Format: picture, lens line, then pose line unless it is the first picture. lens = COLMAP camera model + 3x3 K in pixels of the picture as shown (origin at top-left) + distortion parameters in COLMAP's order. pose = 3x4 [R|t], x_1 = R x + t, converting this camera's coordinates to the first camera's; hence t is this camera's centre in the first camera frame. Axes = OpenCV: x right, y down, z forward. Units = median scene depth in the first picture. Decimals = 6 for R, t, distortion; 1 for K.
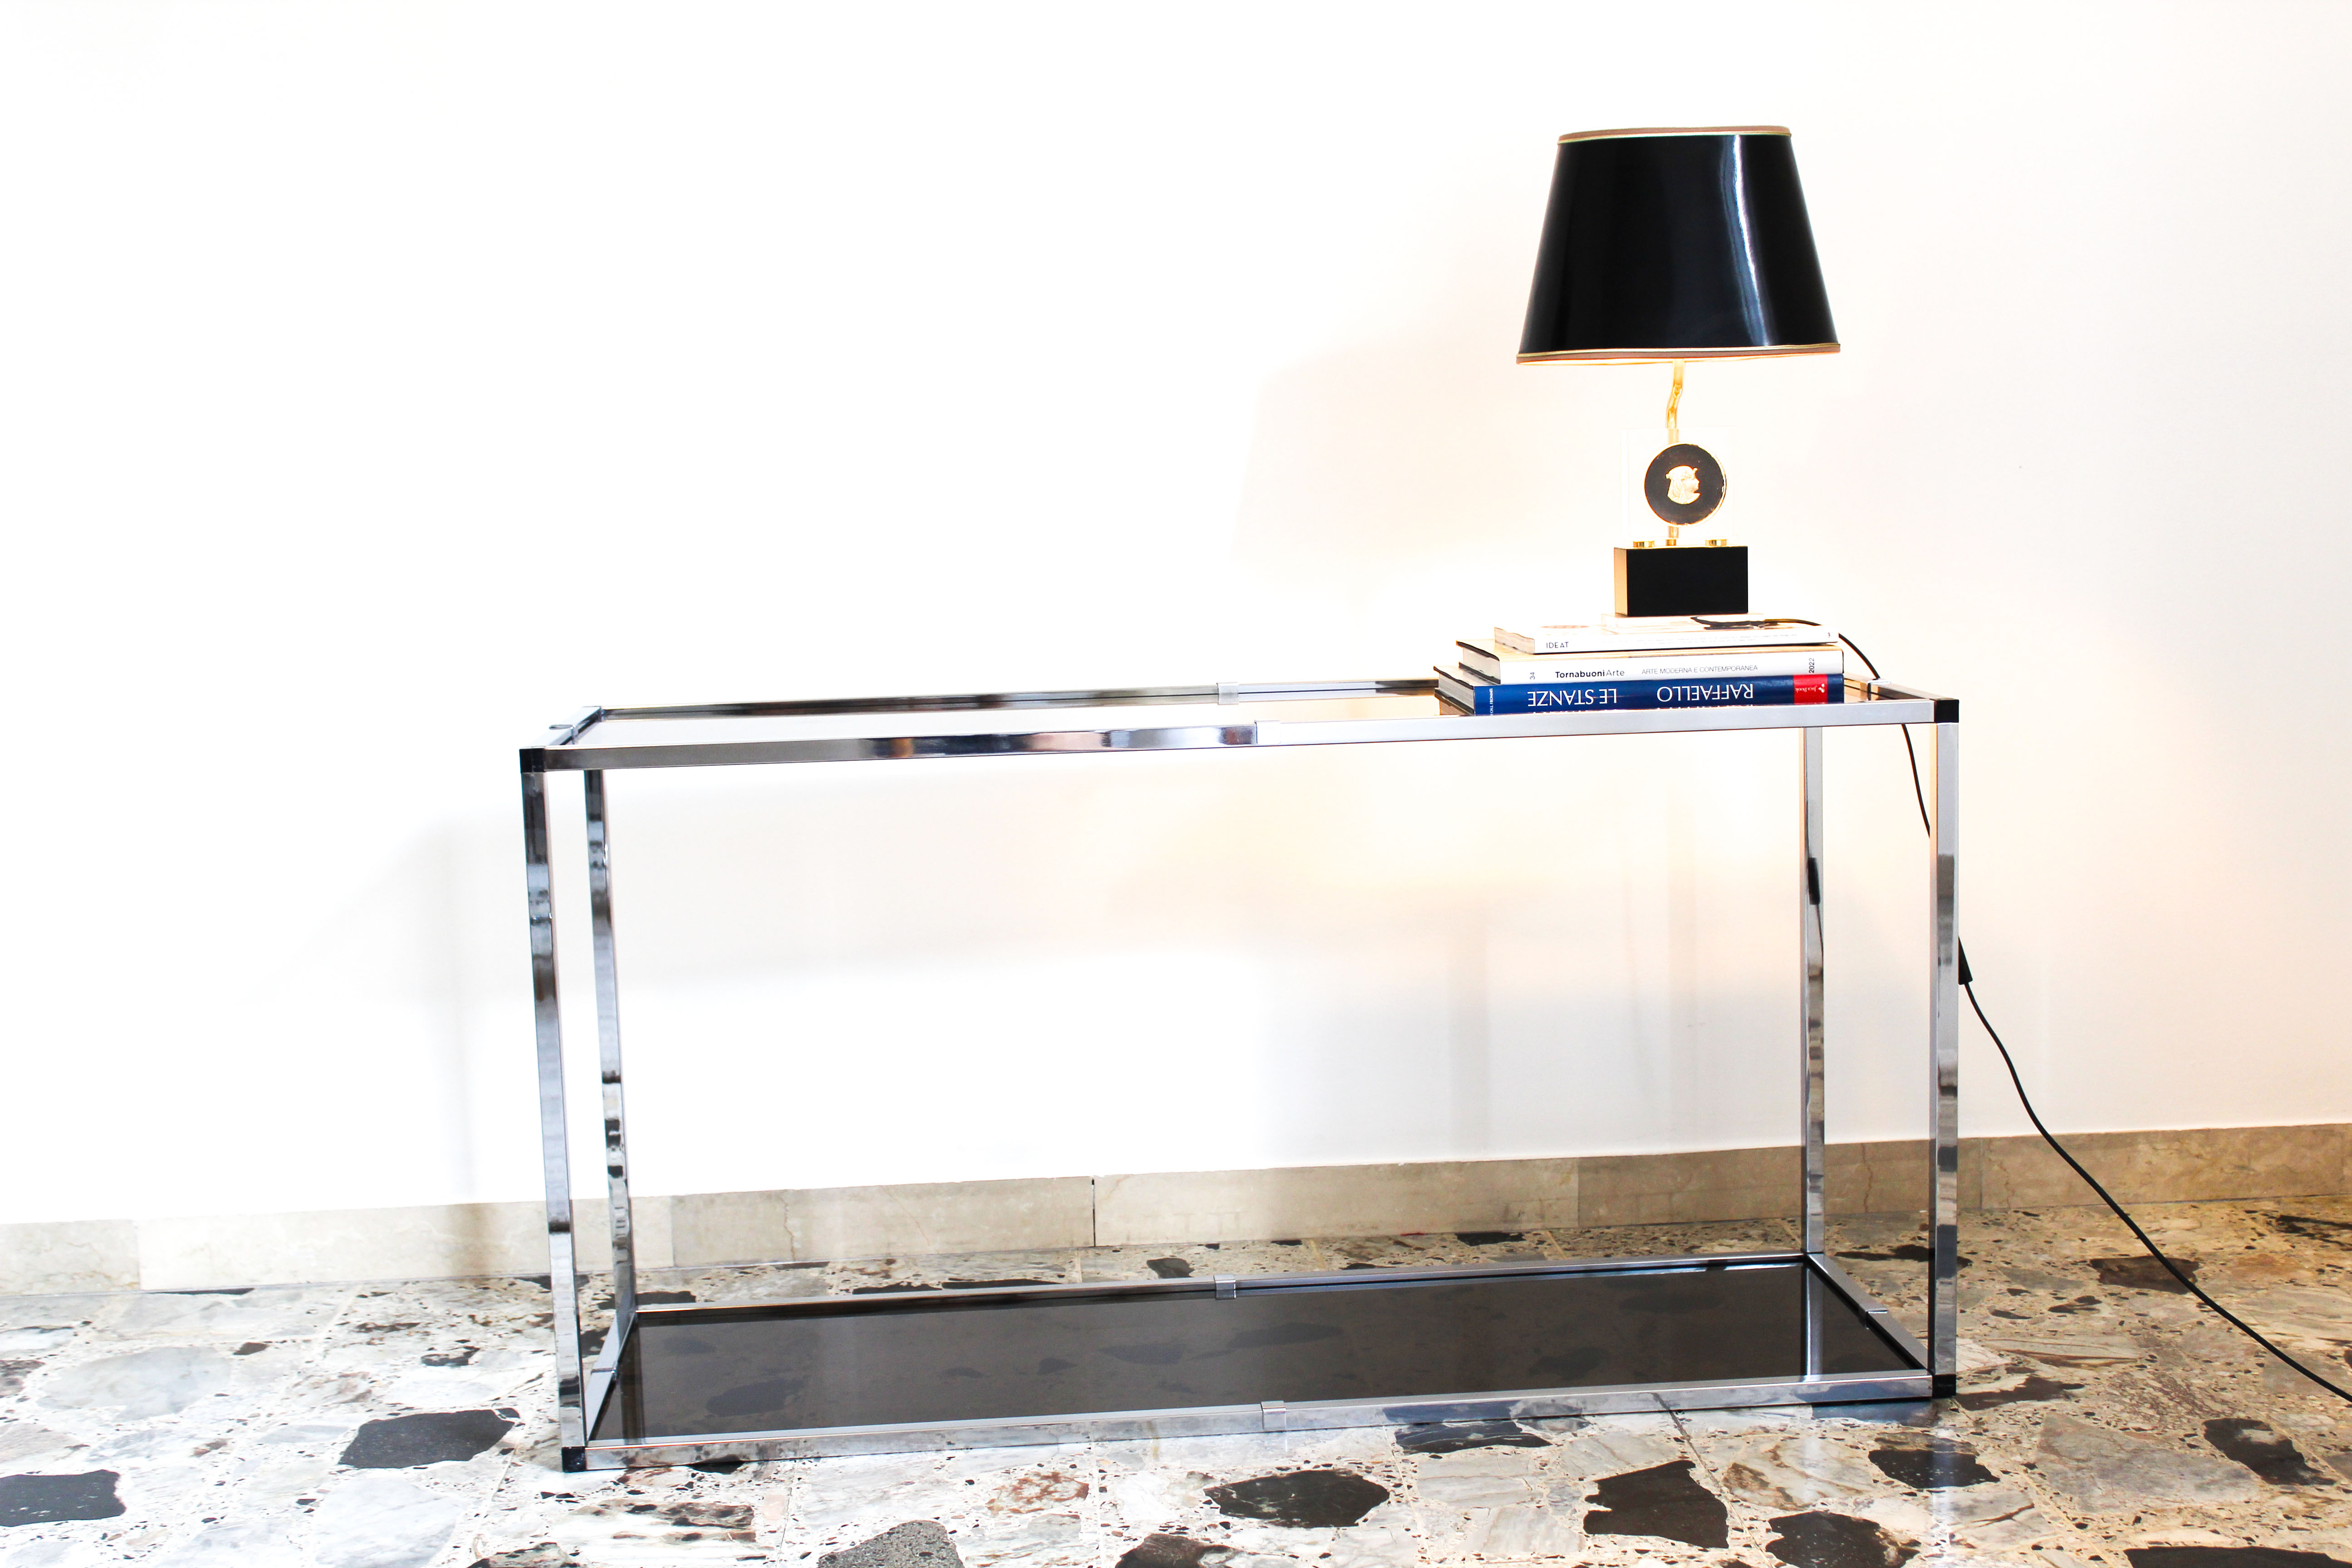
lens RADIAL K [[2908.8, 0, 1170.6], [0, 2908.8, 794.2], [0, 0, 1]] dist [-0.076073, 0.129471]
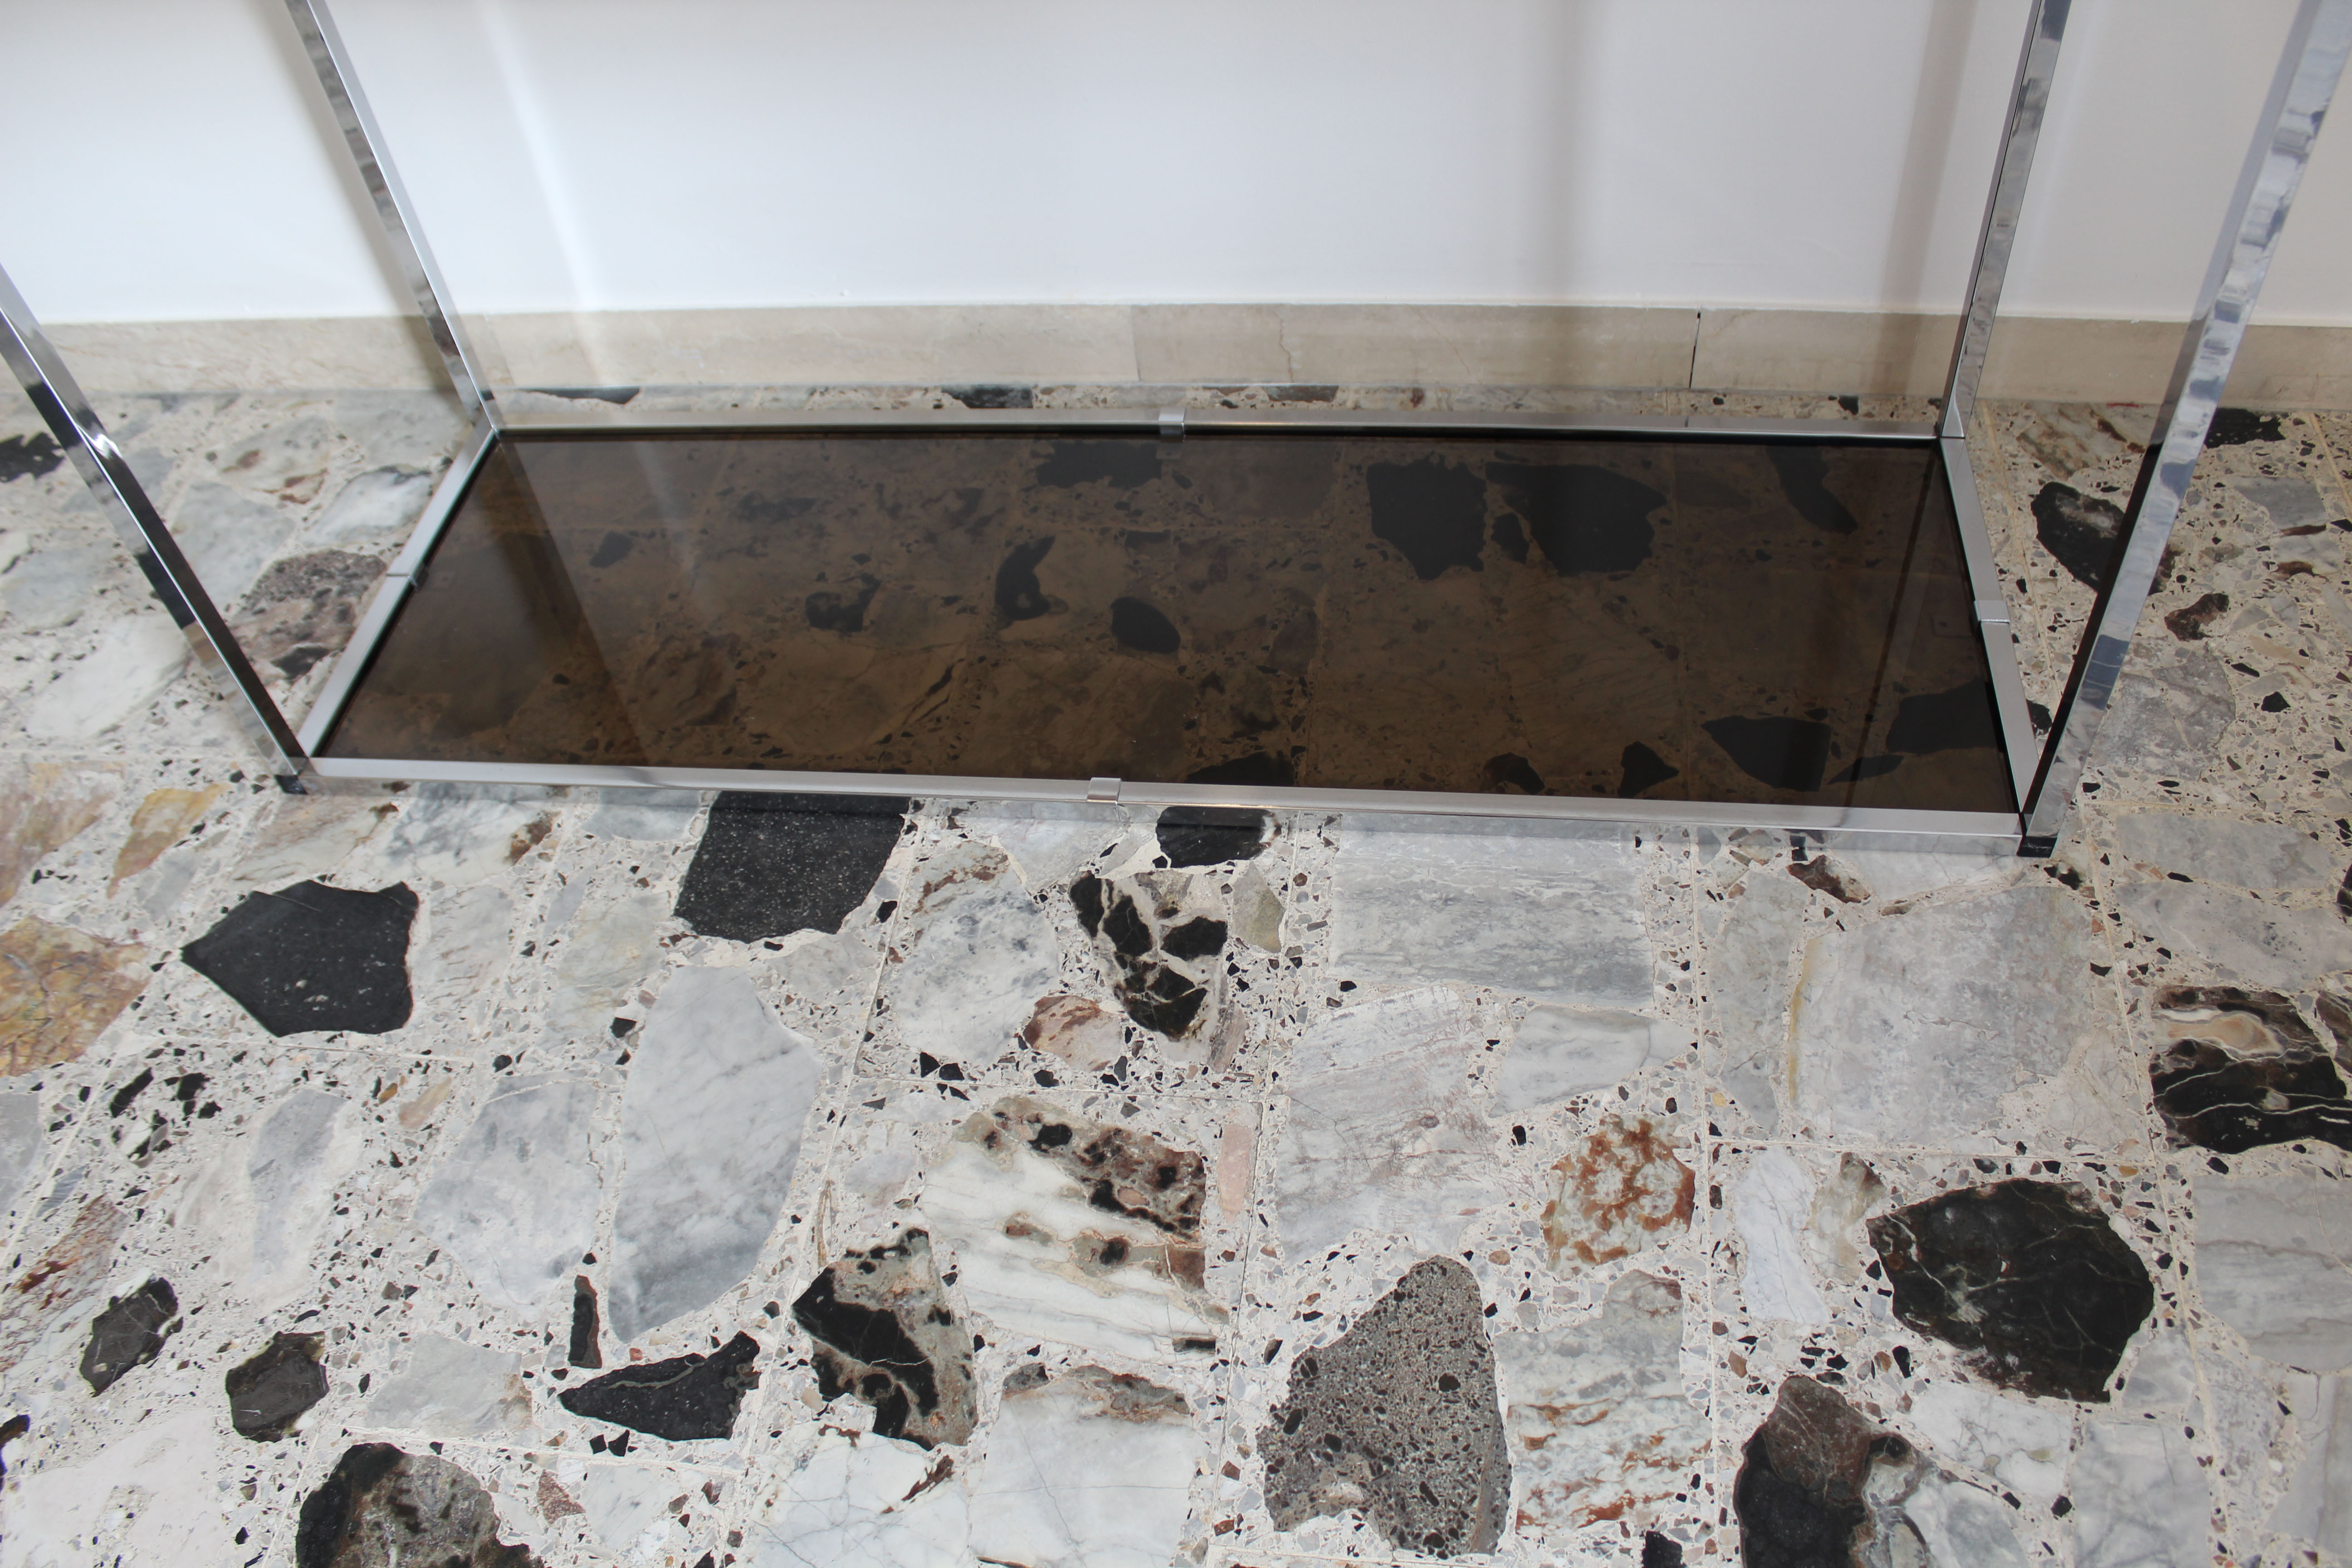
lens RADIAL K [[1905.0, 0, 1189.1], [0, 1905.0, 822.5], [0, 0, 1]] dist [-0.158601, 0.132715]
pose [[0.981584, 0.106678, -0.158468, -0.080720], [0.030569, 0.731142, 0.681540, -0.120079], [0.188568, -0.673833, 0.714417, 0.695939]]
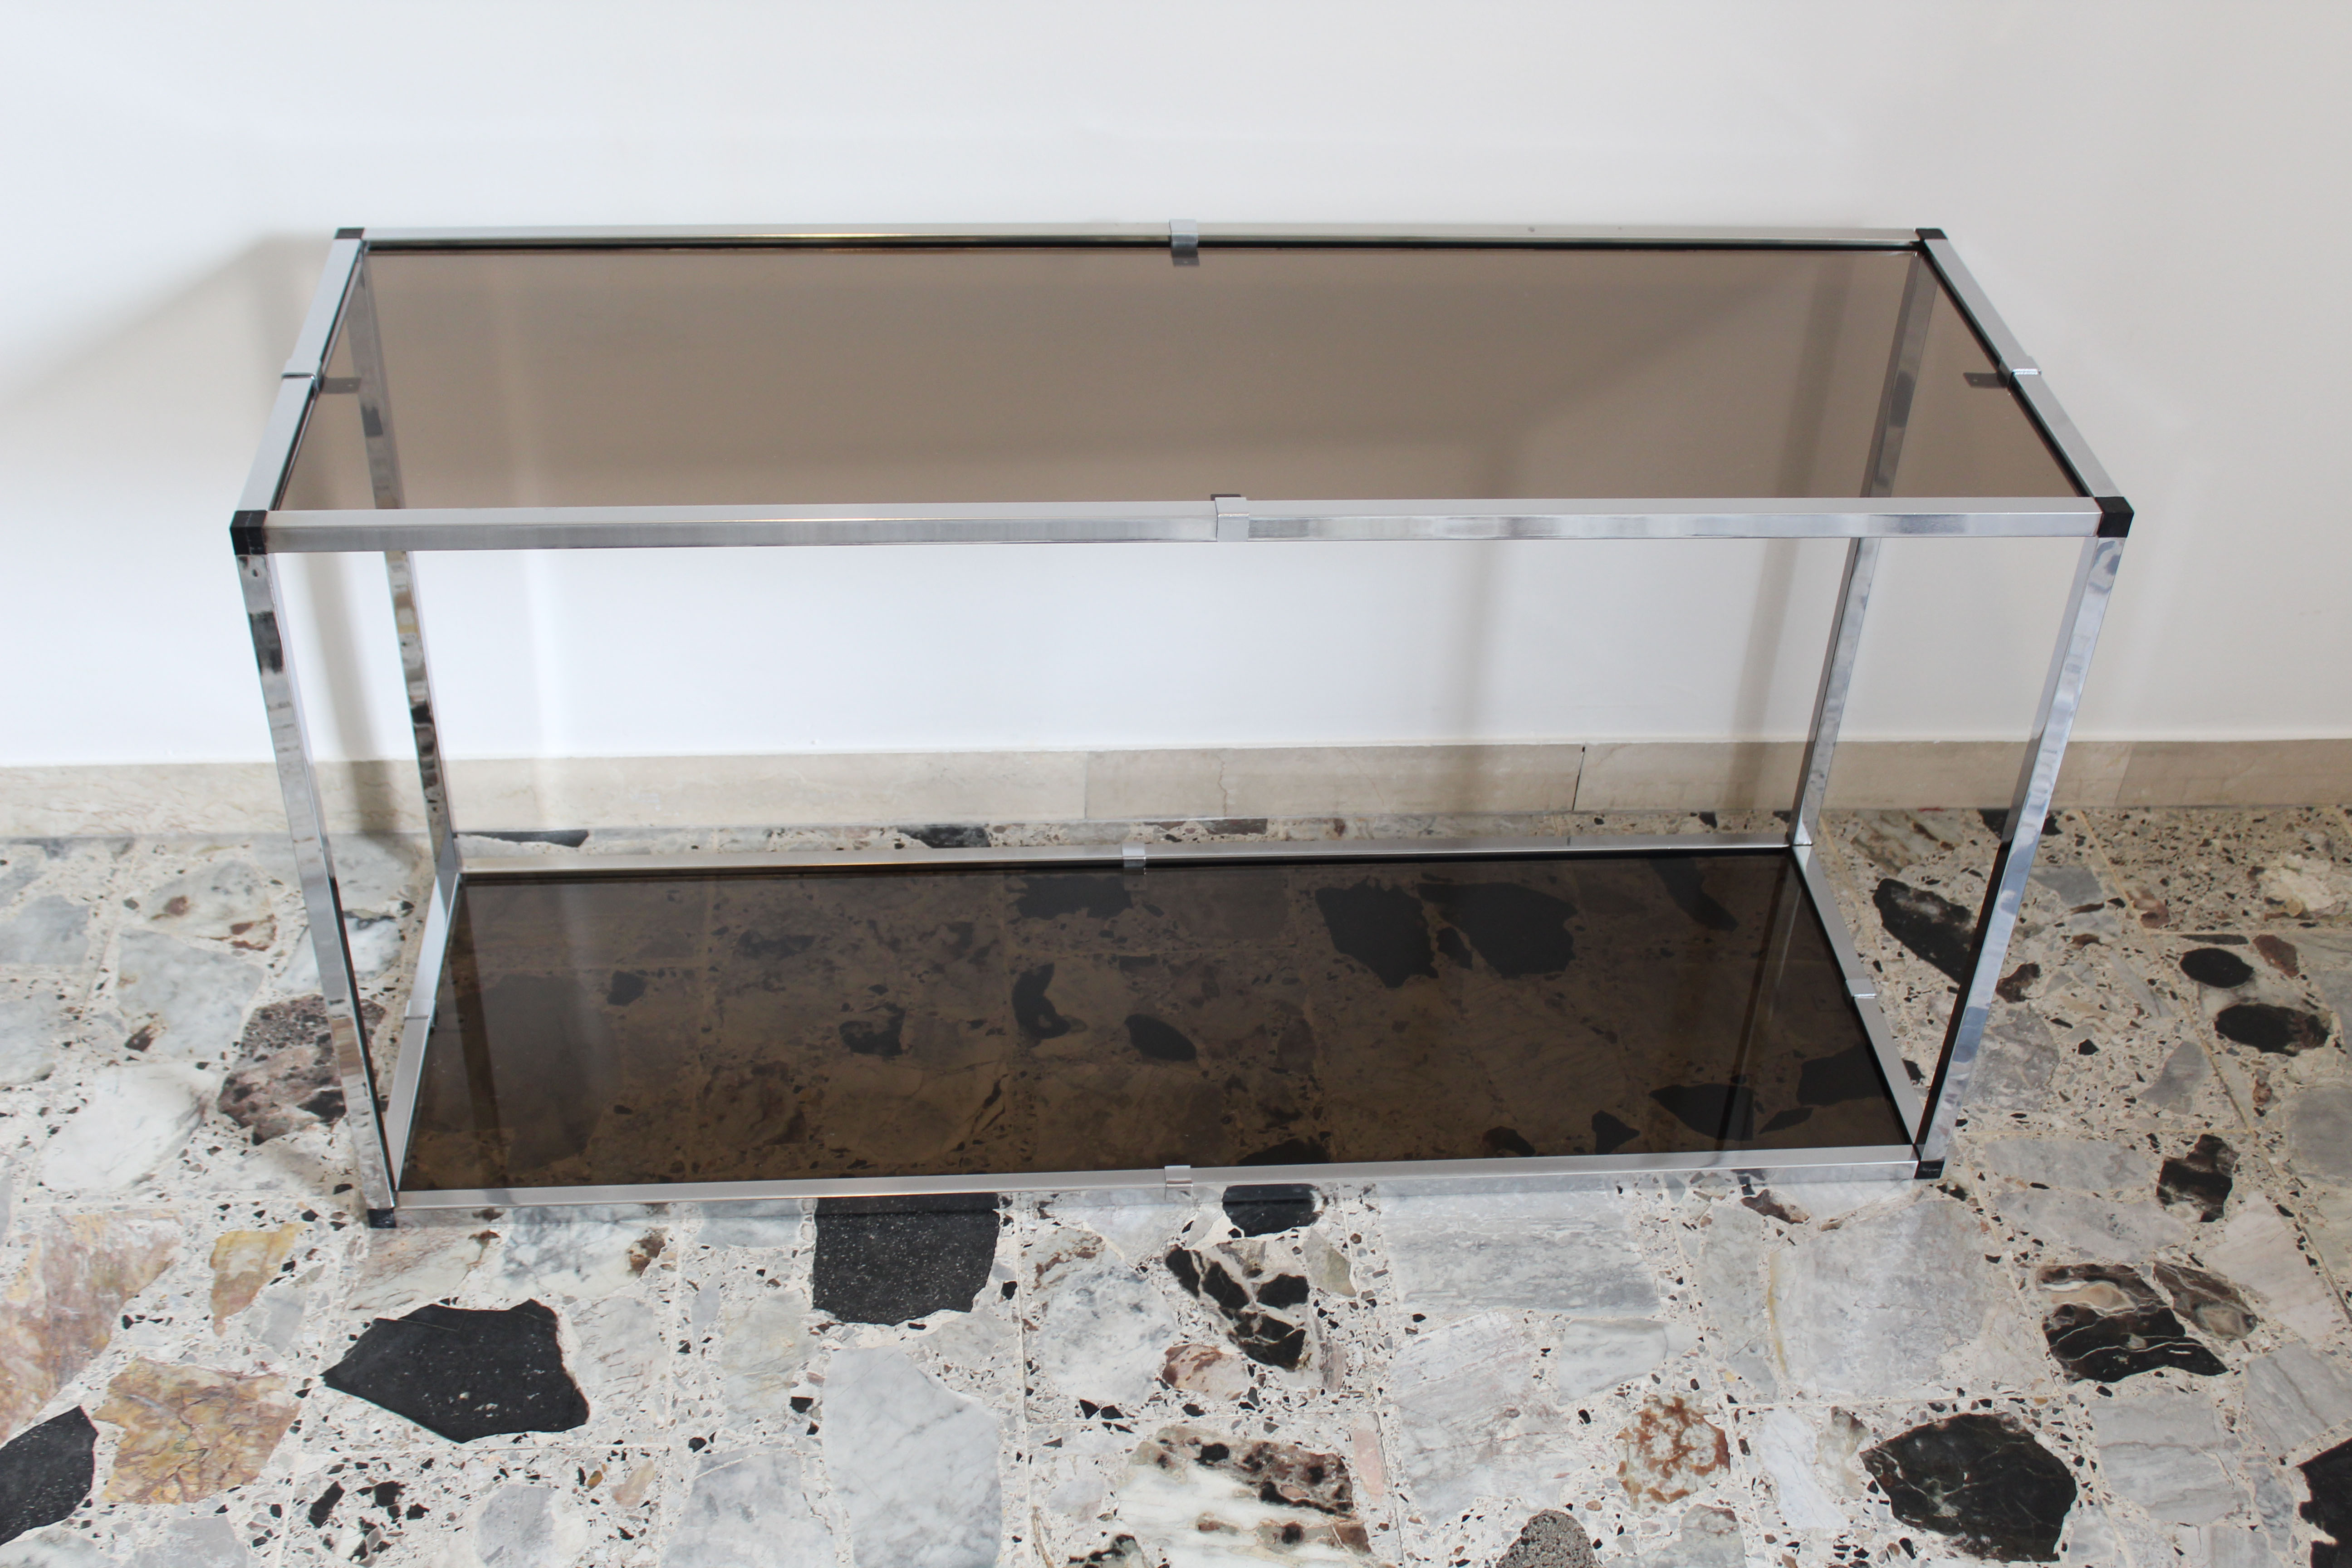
lens RADIAL K [[2742.5, 0, 1172.6], [0, 2742.5, 781.7], [0, 0, 1]] dist [-0.103024, 0.166498]
pose [[0.996923, 0.048820, 0.061322, -0.243082], [-0.073203, 0.859570, 0.505747, -0.315651], [-0.028020, -0.508680, 0.860500, 0.392081]]
